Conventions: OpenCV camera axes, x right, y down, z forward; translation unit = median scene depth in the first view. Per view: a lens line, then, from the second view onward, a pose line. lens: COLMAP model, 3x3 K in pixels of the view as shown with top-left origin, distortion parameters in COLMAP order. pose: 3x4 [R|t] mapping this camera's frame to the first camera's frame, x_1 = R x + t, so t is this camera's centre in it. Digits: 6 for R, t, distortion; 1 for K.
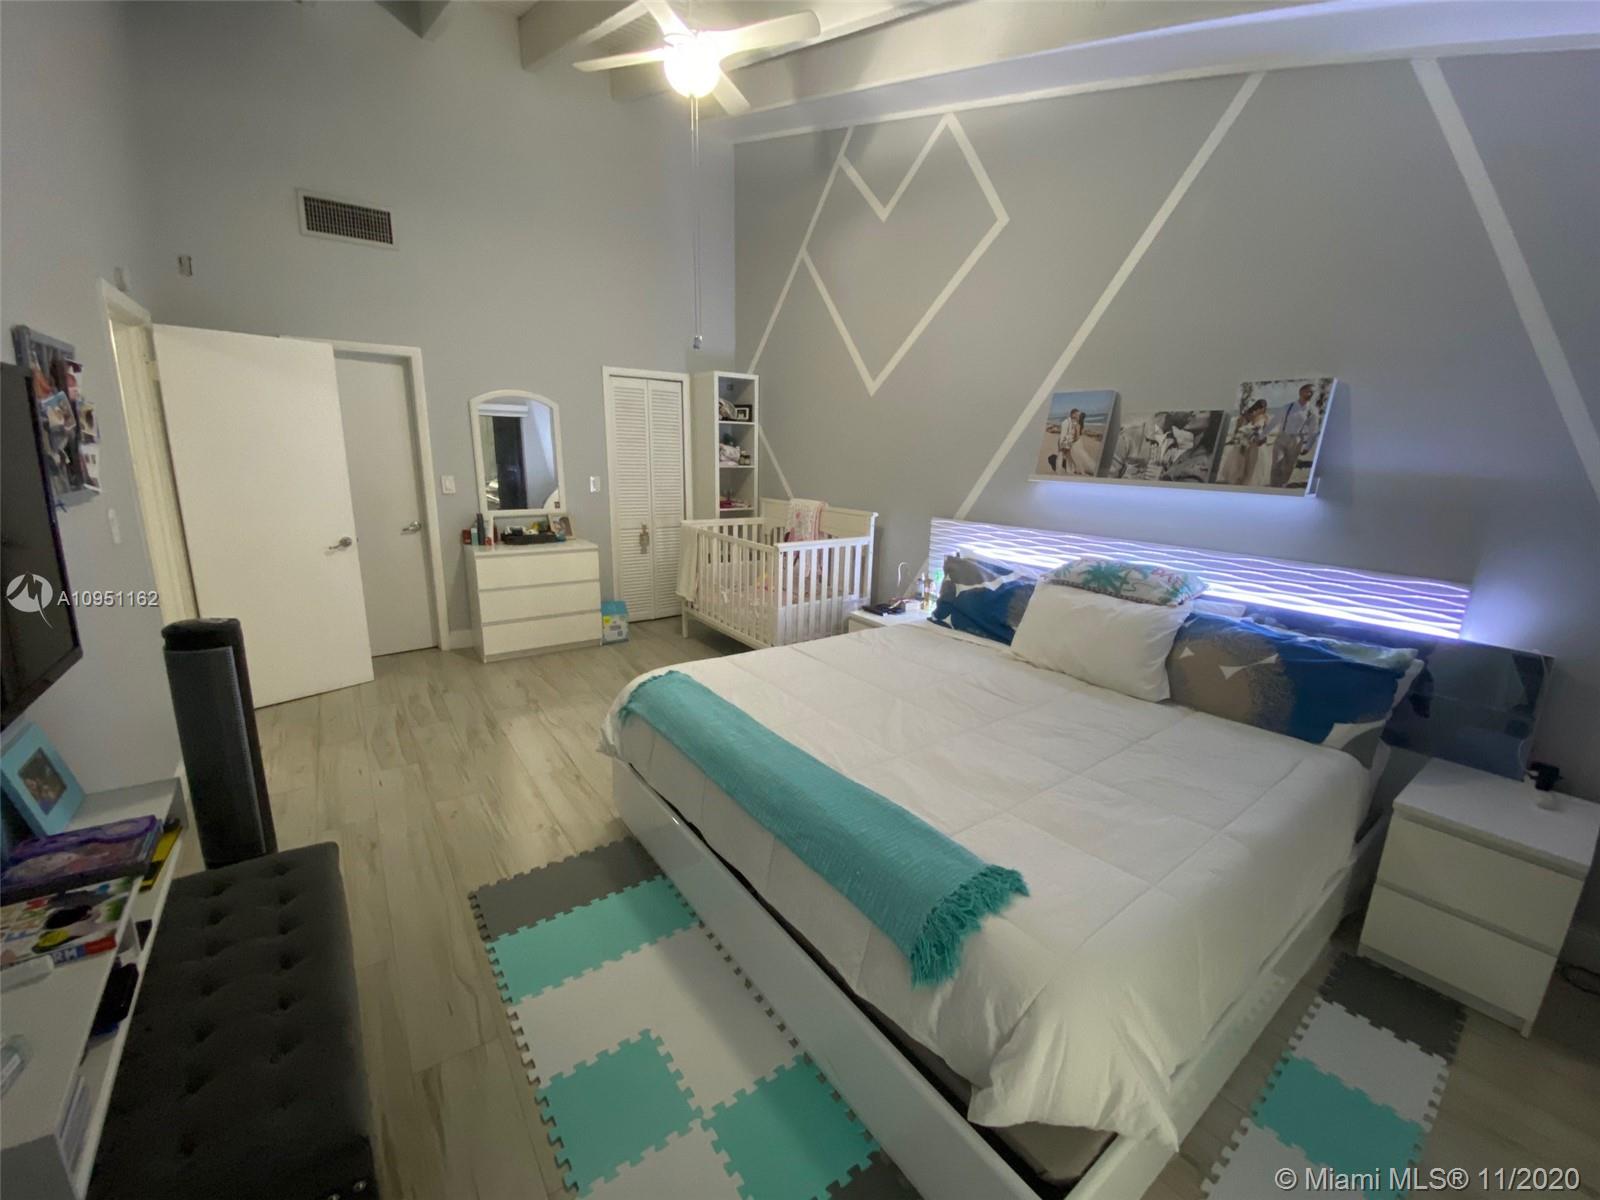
lens RADIAL K [[642.4, 0, 803.7], [0, 642.4, 600.0], [0, 0, 1]] dist [0.032235, -0.027353]
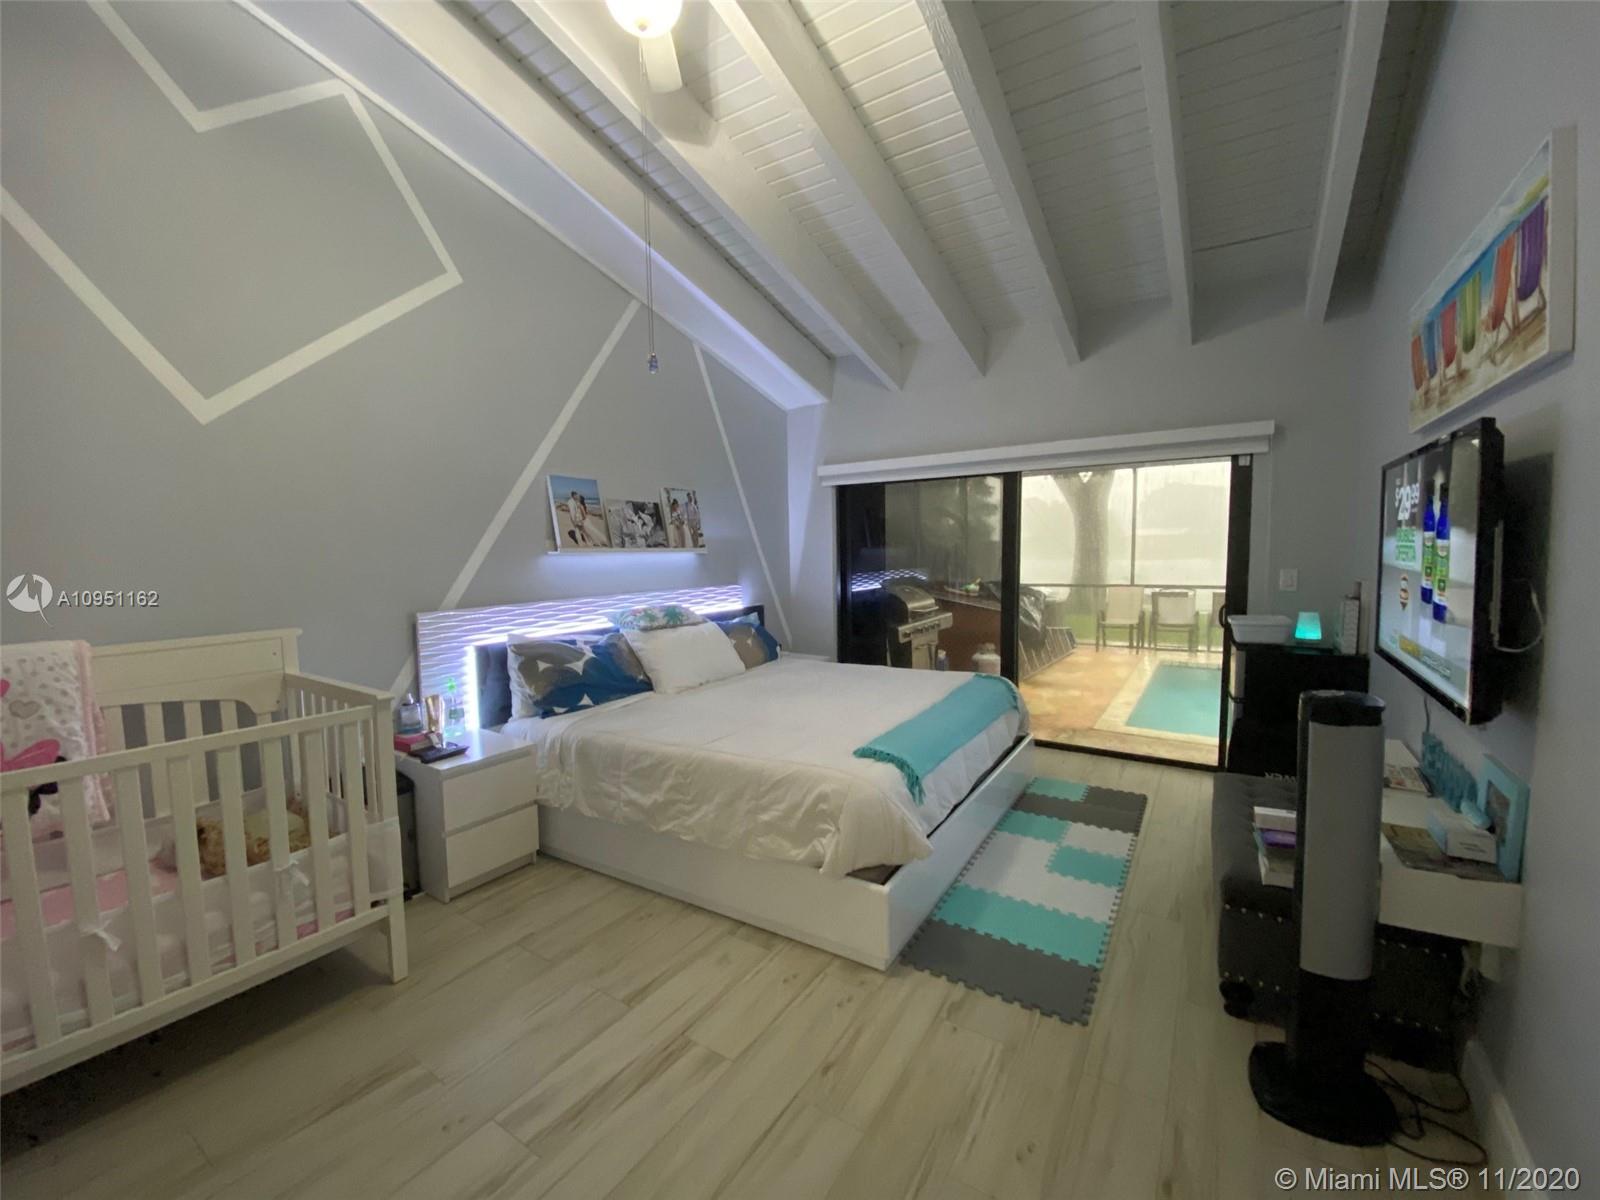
lens RADIAL K [[642.4, 0, 803.7], [0, 642.4, 600.0], [0, 0, 1]] dist [0.032235, -0.027353]
pose [[-0.364620, -0.088660, 0.926926, -0.921468], [0.221095, 0.958745, 0.178675, -0.255590], [-0.904527, 0.270087, -0.329976, 1.204976]]
